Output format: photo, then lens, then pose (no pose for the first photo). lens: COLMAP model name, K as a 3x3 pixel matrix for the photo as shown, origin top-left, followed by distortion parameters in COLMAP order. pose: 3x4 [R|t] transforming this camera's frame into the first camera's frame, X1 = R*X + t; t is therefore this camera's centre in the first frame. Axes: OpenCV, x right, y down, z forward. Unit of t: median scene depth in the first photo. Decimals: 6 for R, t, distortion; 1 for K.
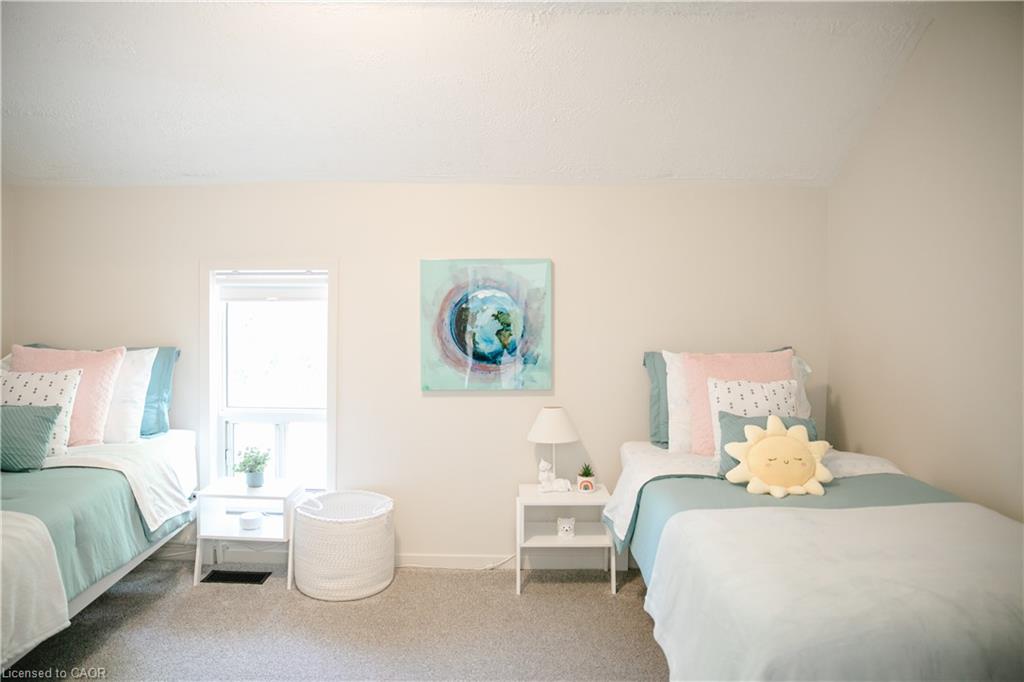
lens RADIAL K [[720.3, 0, 515.2], [0, 720.3, 337.5], [0, 0, 1]] dist [-0.097680, 0.054030]
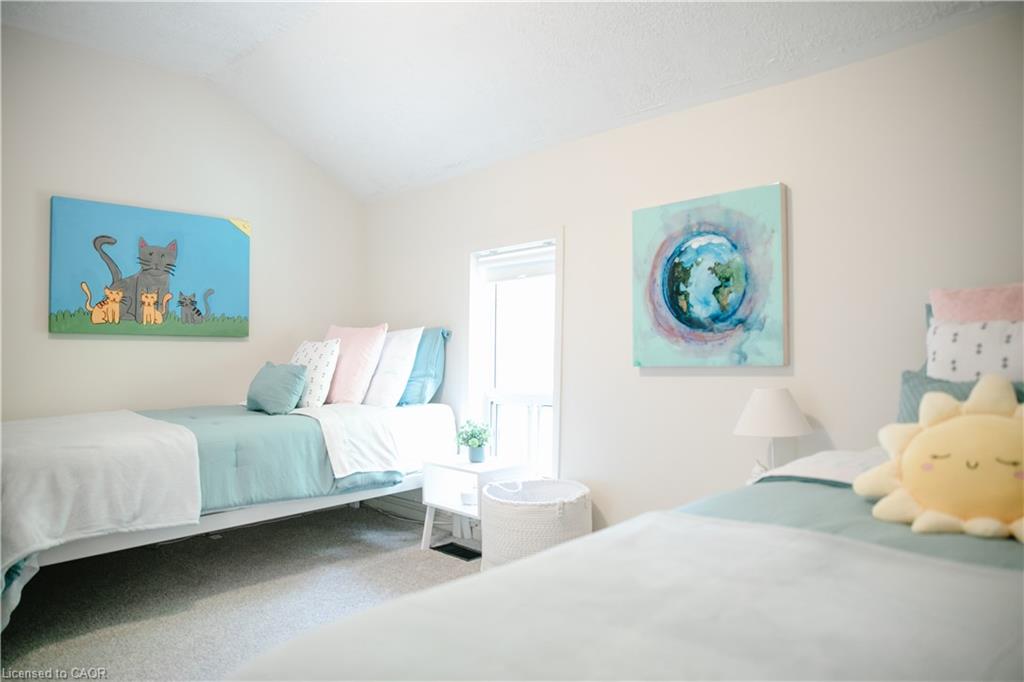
lens RADIAL K [[720.3, 0, 514.5], [0, 720.3, 343.5], [0, 0, 1]] dist [-0.097680, 0.054030]
pose [[0.669971, -0.027788, -0.741867, 0.391969], [-0.019860, 0.998271, -0.055327, 0.094911], [0.742121, 0.051800, 0.668261, 0.344654]]
